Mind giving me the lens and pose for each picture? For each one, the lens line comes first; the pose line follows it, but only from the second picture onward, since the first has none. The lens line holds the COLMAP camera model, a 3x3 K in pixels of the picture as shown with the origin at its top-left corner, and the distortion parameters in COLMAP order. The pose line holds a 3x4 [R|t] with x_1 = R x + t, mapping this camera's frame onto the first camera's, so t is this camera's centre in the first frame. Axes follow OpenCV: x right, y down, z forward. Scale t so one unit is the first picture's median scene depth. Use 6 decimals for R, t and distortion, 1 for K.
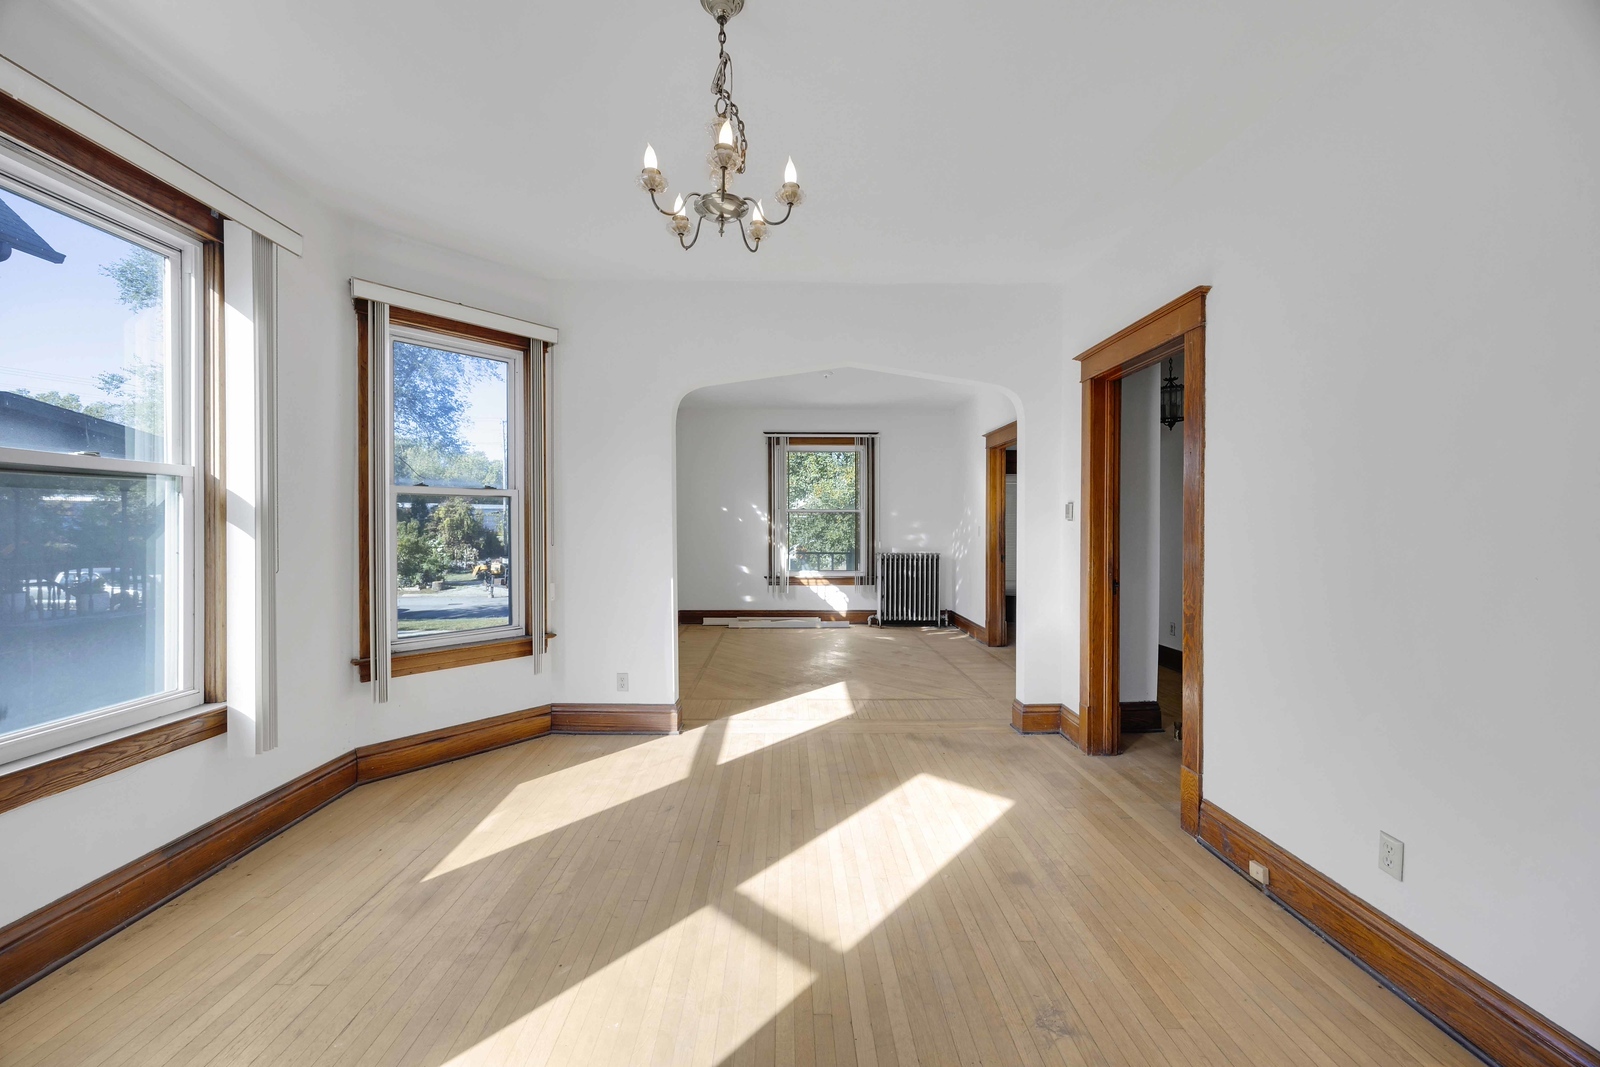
lens RADIAL K [[641.4, 0, 781.5], [0, 641.4, 530.1], [0, 0, 1]] dist [-0.000395, -0.000021]
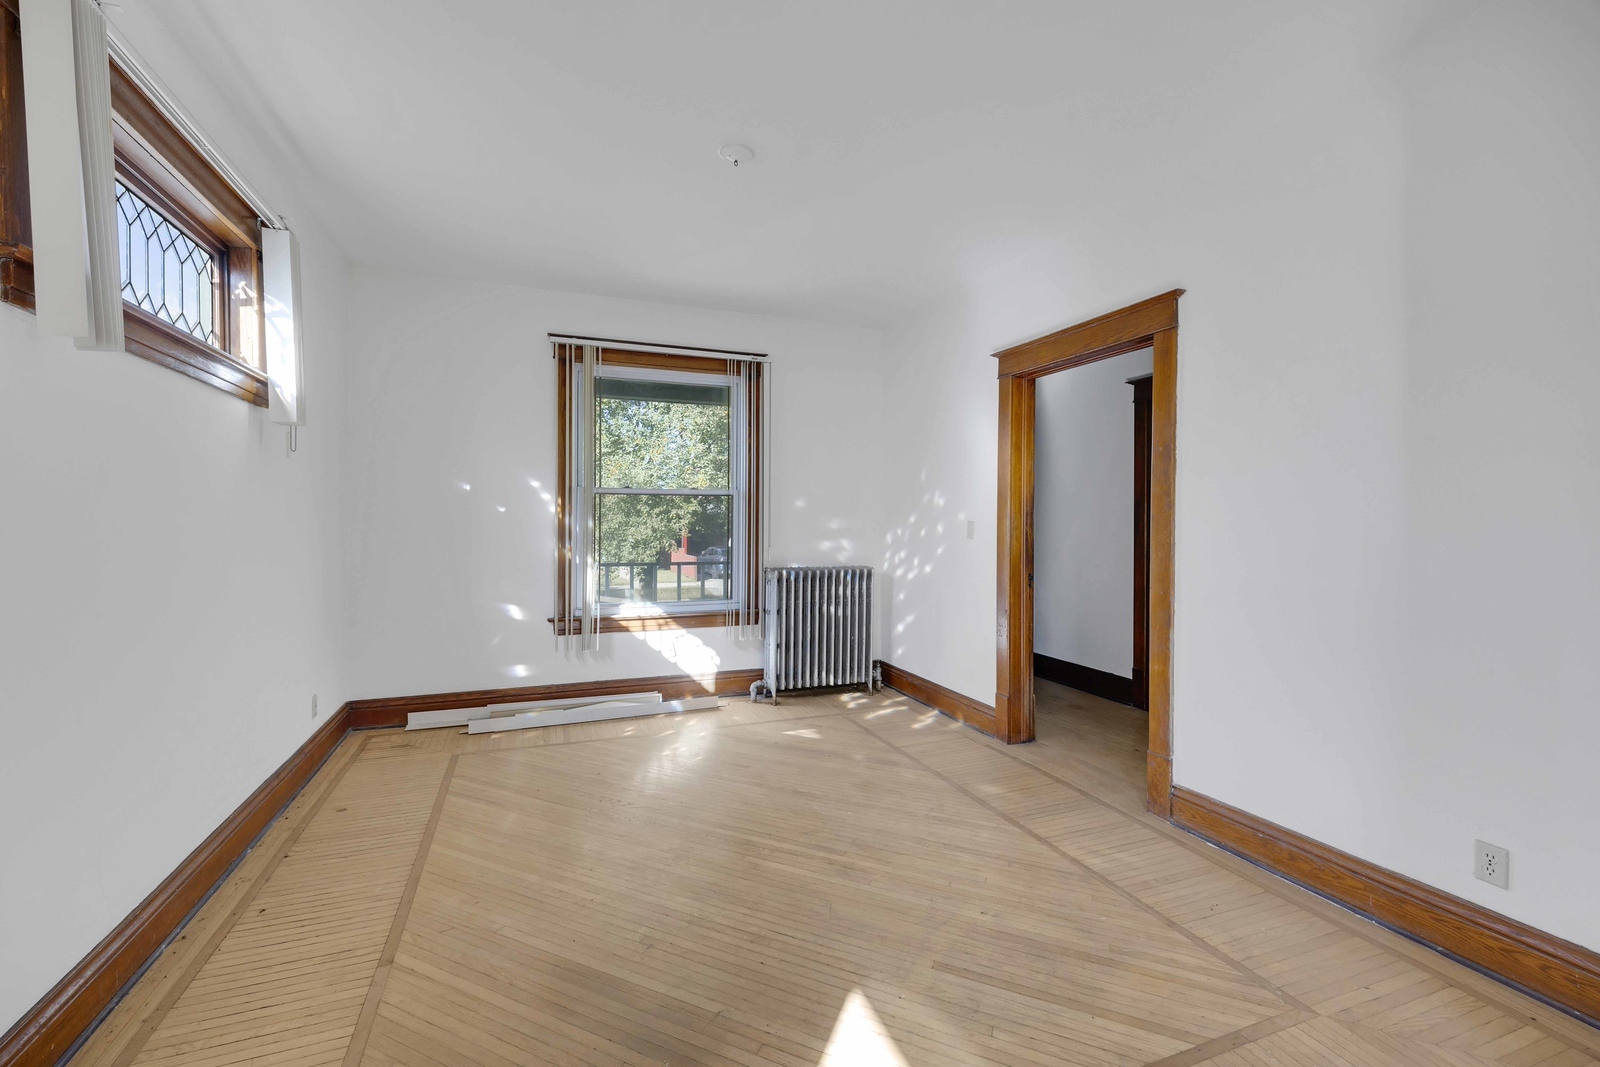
lens RADIAL K [[671.5, 0, 797.5], [0, 671.5, 510.2], [0, 0, 1]] dist [0.020251, -0.000058]
pose [[0.930281, 0.008867, 0.366741, -0.040717], [-0.000268, 0.999724, -0.023490, -0.000352], [-0.366848, 0.021754, 0.930026, 0.441870]]
